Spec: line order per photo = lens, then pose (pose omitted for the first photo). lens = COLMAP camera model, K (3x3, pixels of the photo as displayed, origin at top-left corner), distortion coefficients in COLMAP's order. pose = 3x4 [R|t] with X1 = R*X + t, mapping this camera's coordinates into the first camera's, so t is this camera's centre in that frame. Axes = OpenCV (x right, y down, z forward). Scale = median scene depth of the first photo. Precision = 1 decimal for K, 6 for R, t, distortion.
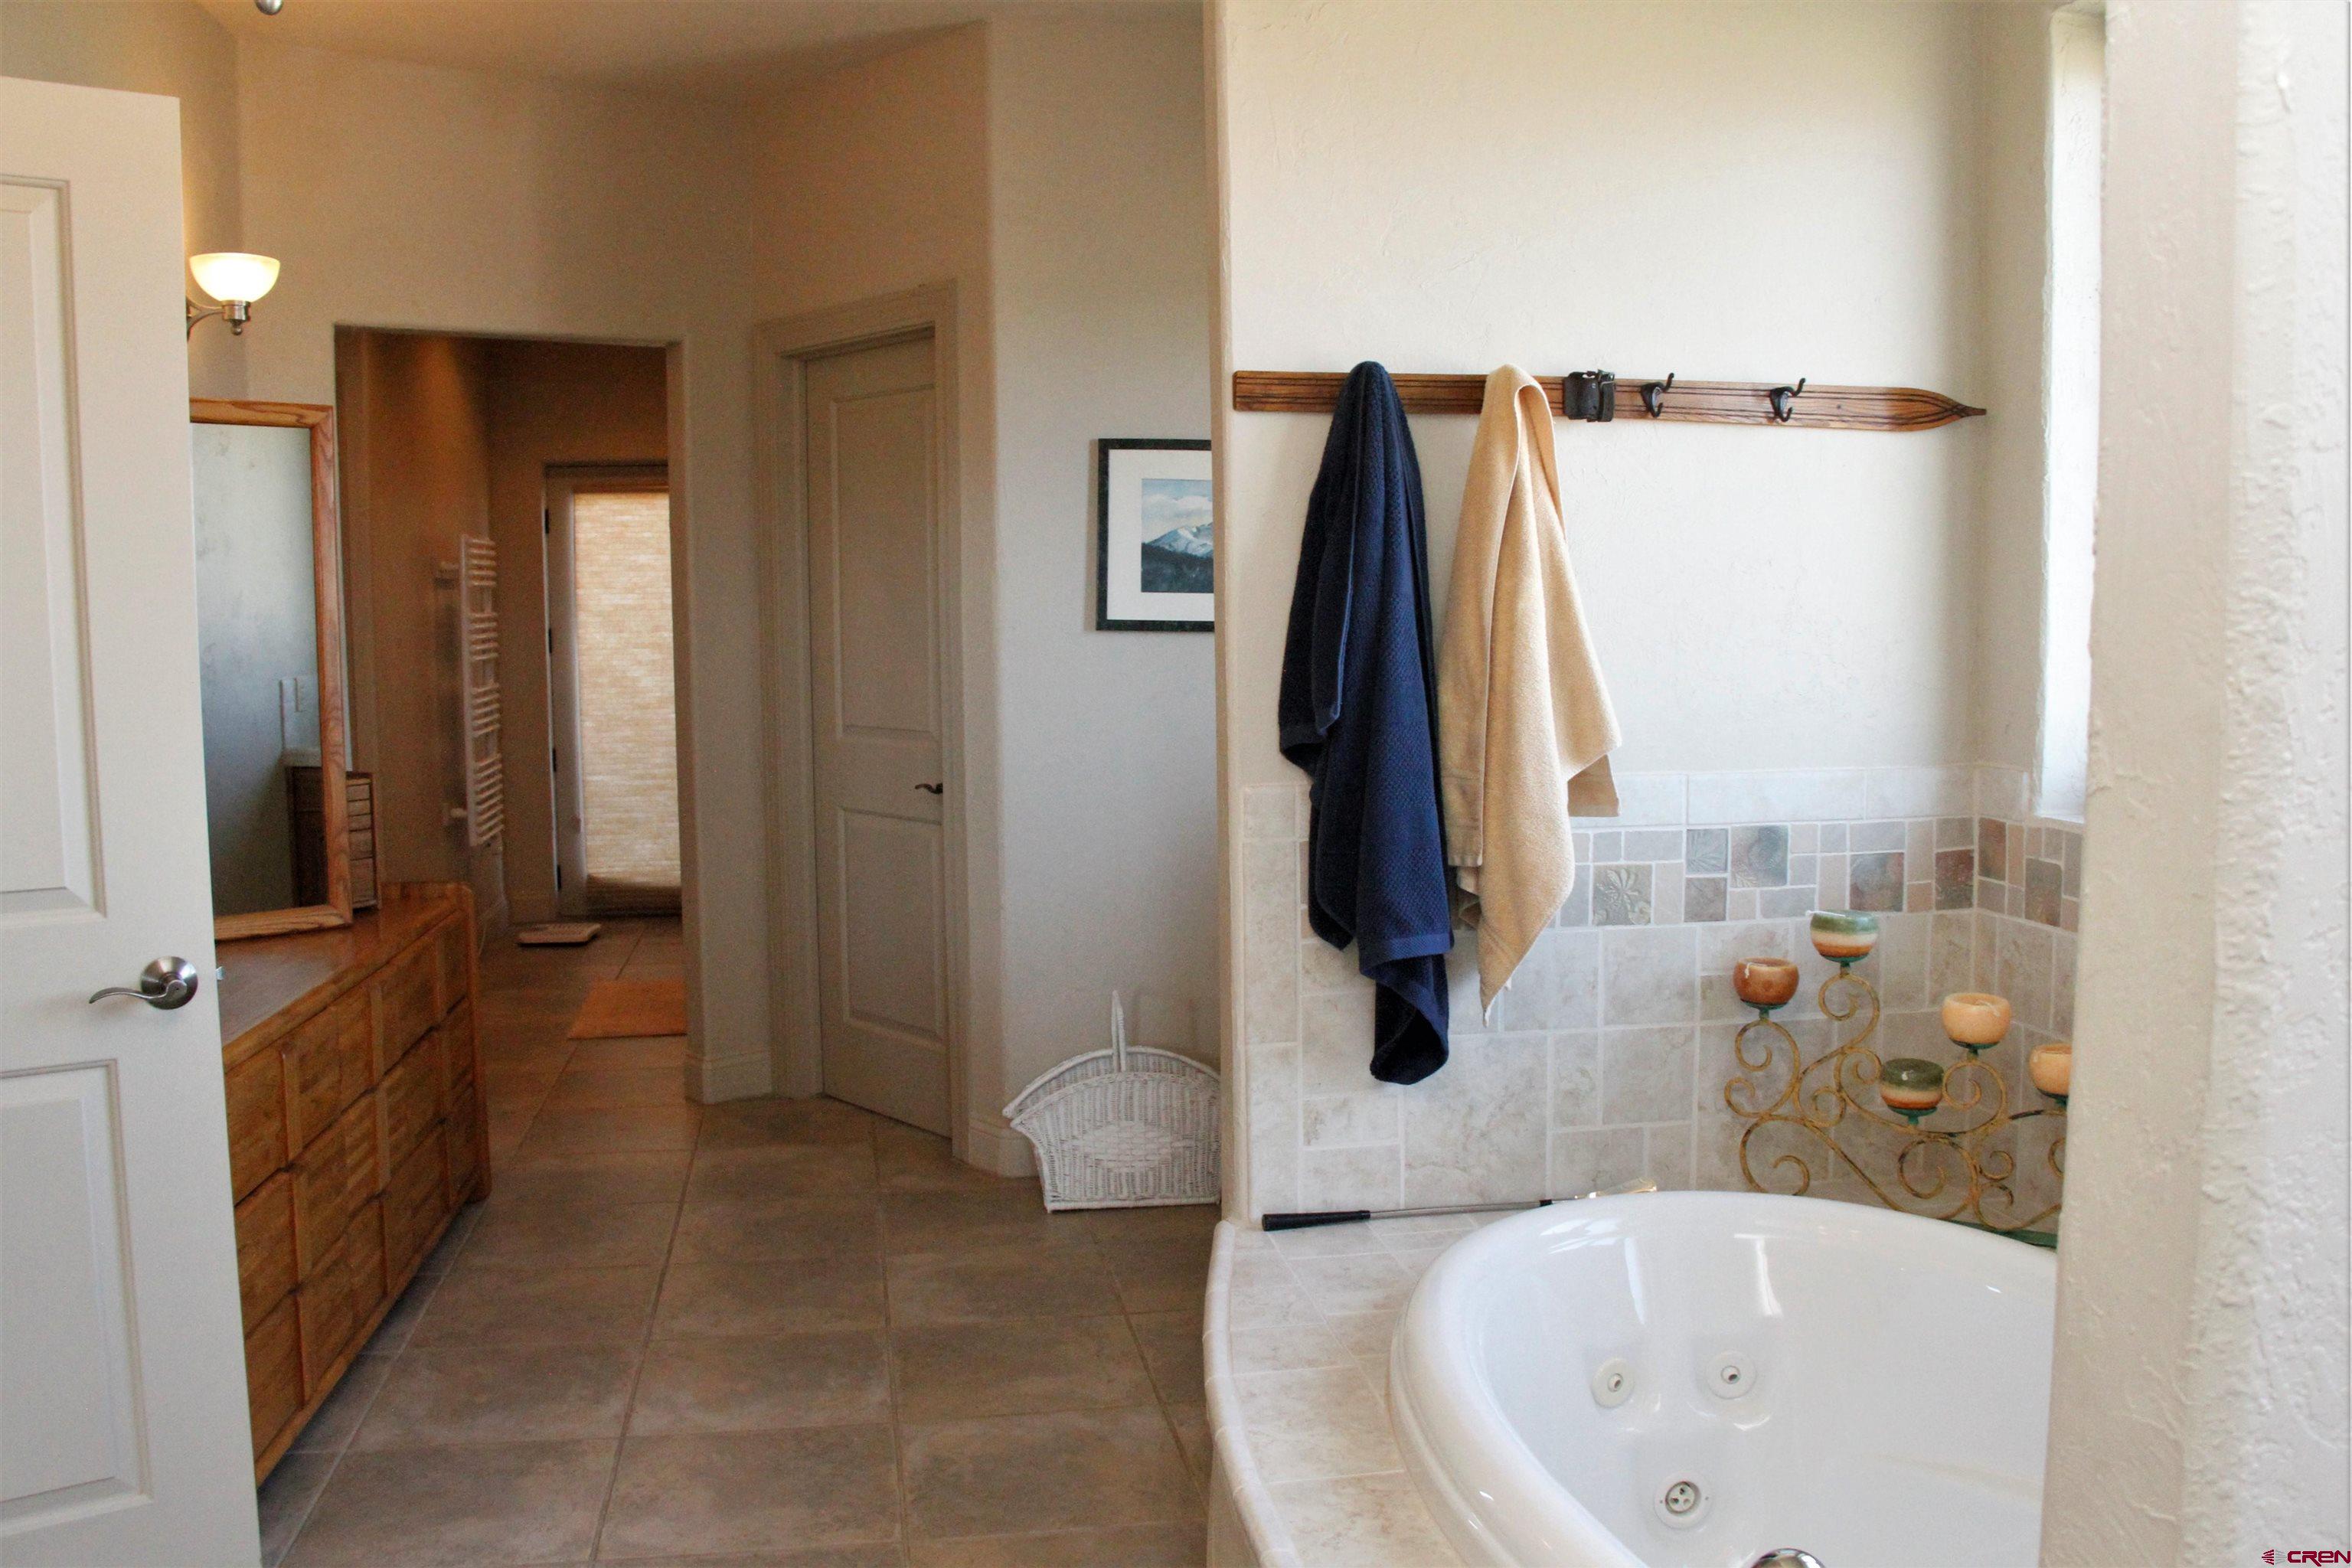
lens RADIAL K [[1908.0, 0, 1176.0], [0, 1908.0, 784.0], [0, 0, 1]] dist [-0.118744, 0.000027]
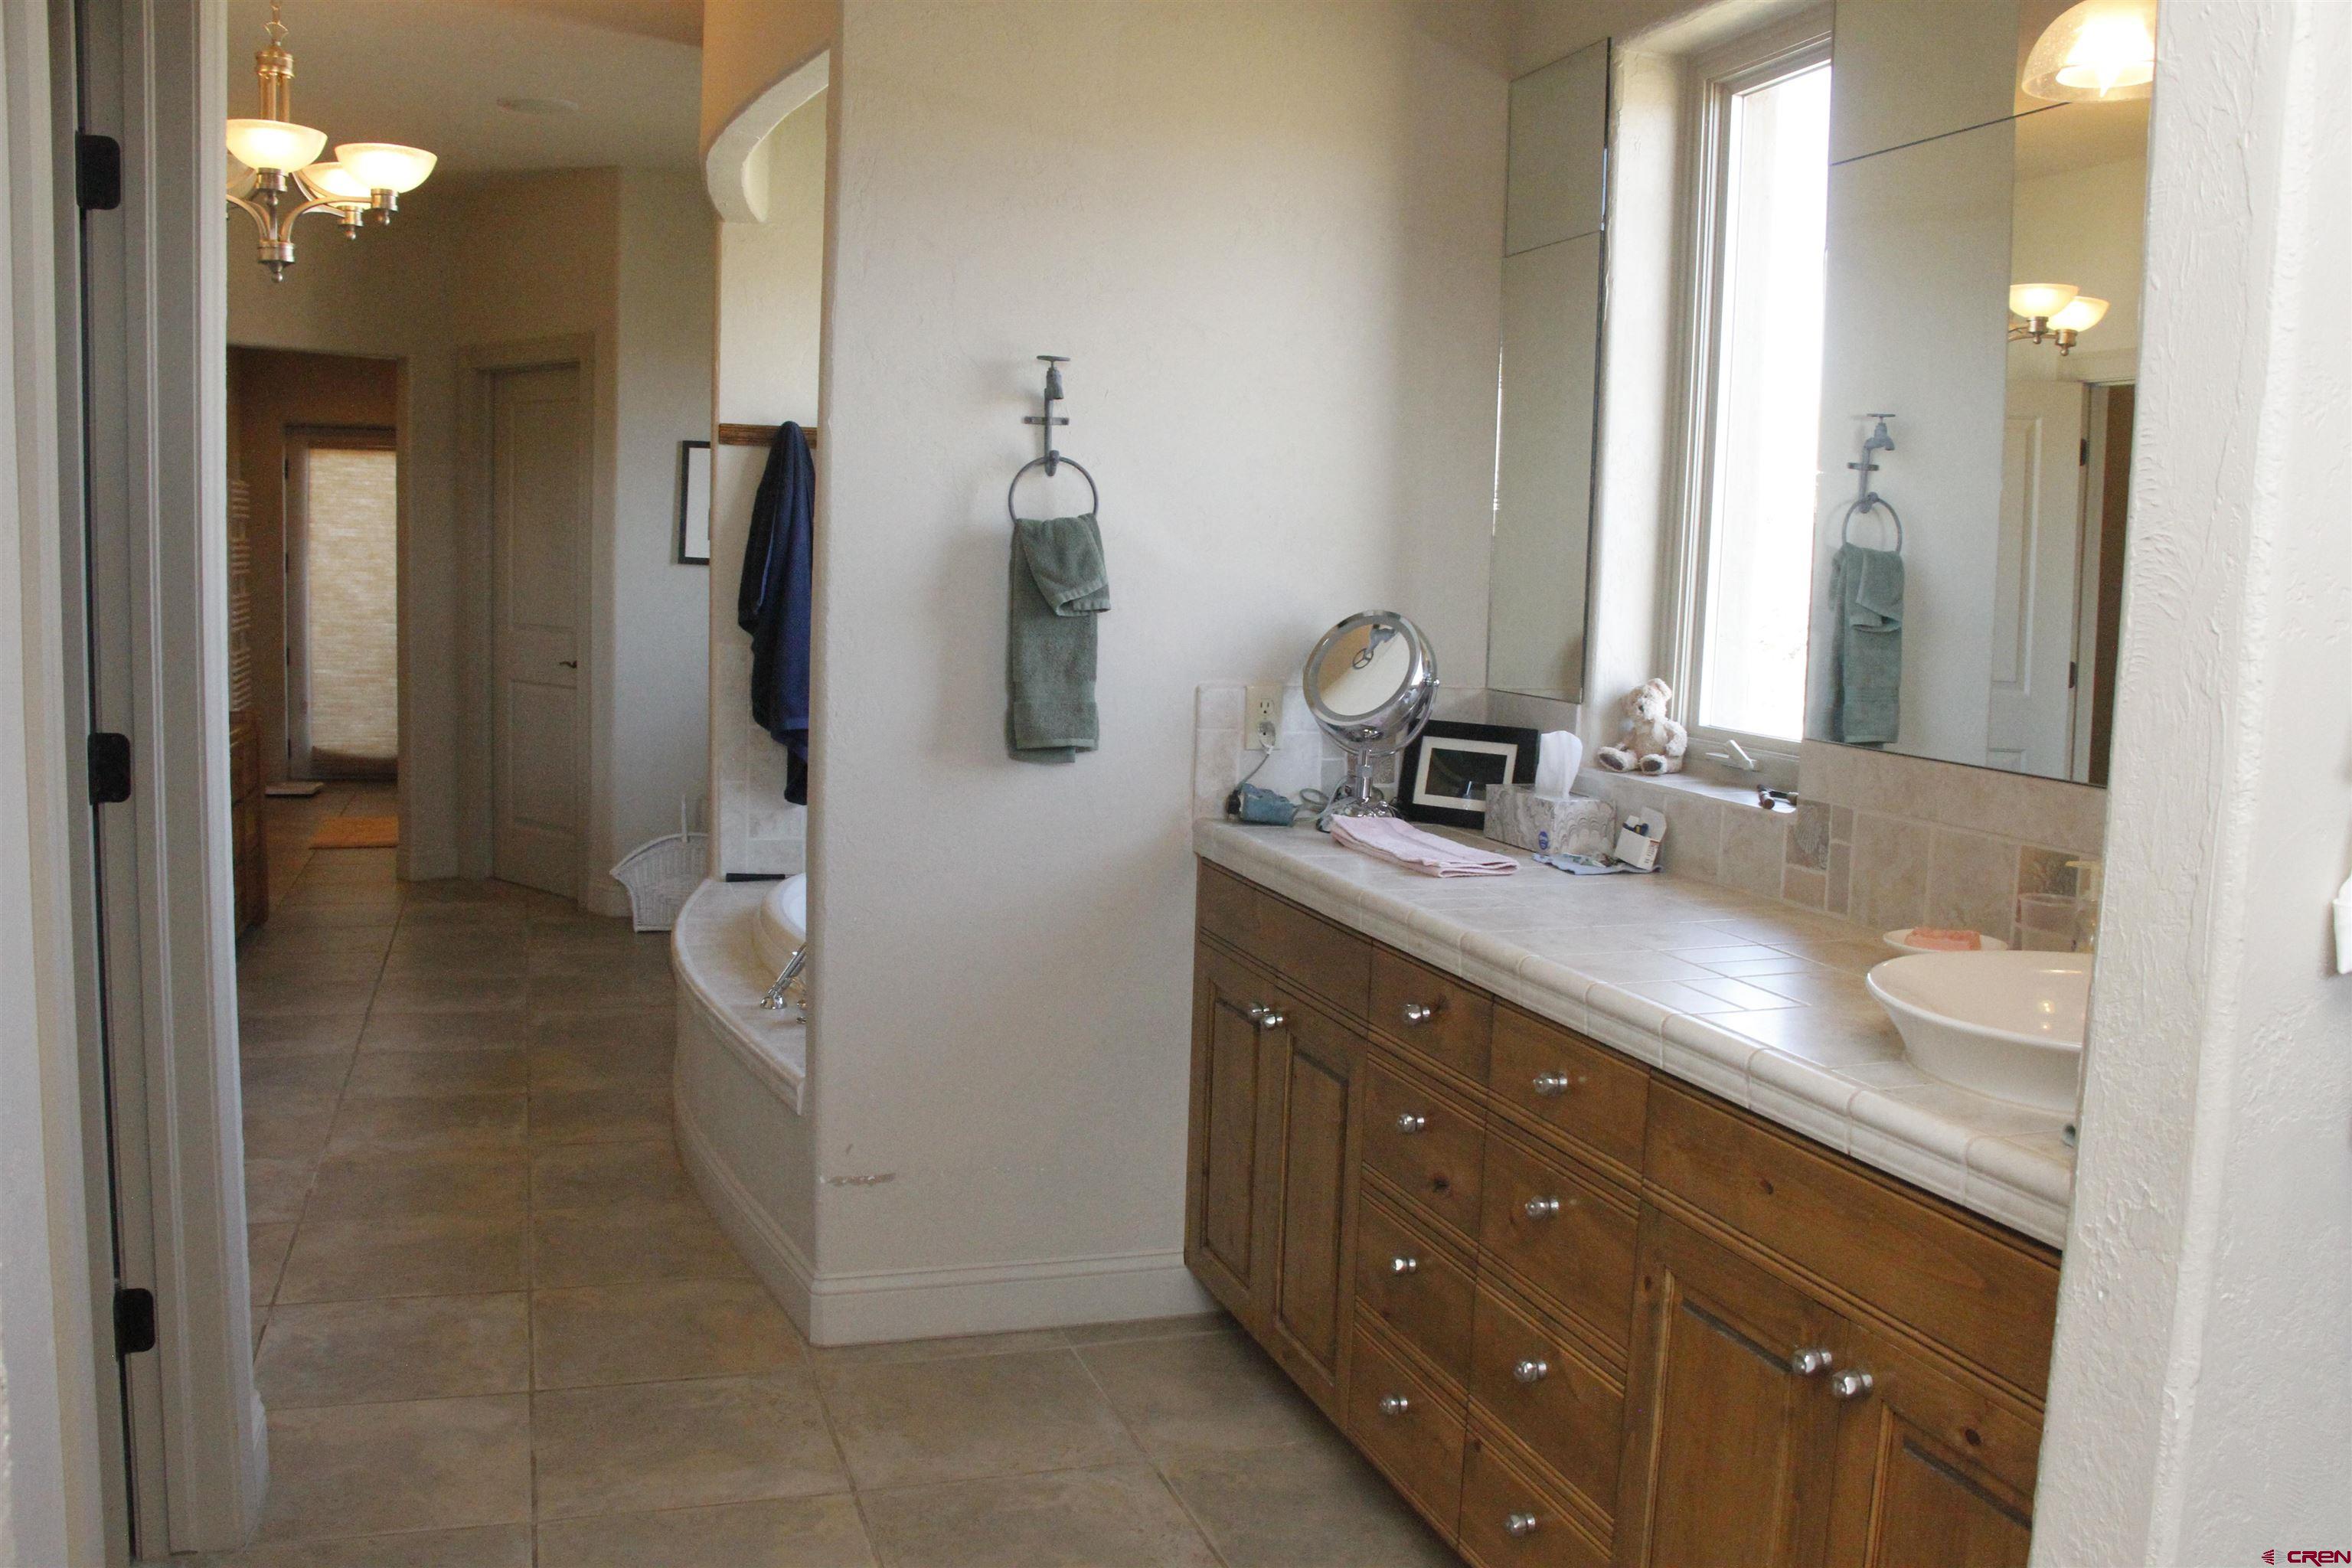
lens RADIAL K [[1908.0, 0, 1176.0], [0, 1908.0, 784.0], [0, 0, 1]] dist [-0.118744, 0.000027]
pose [[0.987374, 0.025269, 0.156376, 0.118500], [-0.028321, 0.999449, 0.017326, 0.058985], [-0.155852, -0.021536, 0.987546, -0.569916]]
